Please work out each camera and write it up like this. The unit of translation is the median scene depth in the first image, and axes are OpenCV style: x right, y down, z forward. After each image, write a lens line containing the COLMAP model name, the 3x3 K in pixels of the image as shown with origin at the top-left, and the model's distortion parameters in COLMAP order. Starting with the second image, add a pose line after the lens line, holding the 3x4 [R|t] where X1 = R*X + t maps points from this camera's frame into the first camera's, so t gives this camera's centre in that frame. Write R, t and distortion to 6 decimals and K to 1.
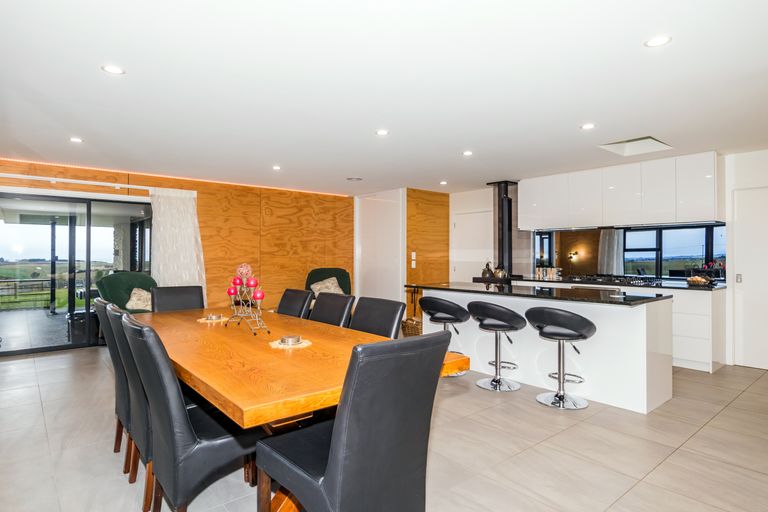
lens RADIAL K [[432.4, 0, 384.5], [0, 432.4, 256.9], [0, 0, 1]] dist [0.002196, -0.000288]
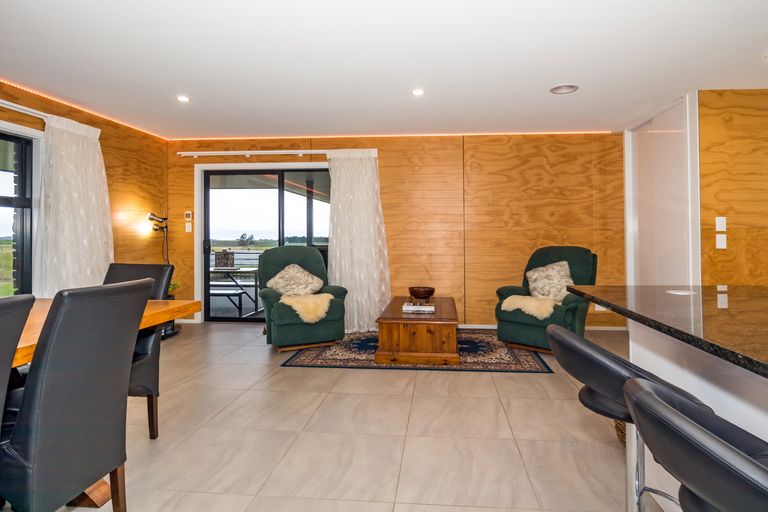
lens RADIAL K [[433.8, 0, 406.7], [0, 433.8, 229.5], [0, 0, 1]] dist [-0.000814, -0.002009]
pose [[0.727396, -0.011150, -0.686127, 0.141712], [0.000337, 0.999874, -0.015891, 0.010989], [0.686217, 0.011328, 0.727308, 0.378237]]
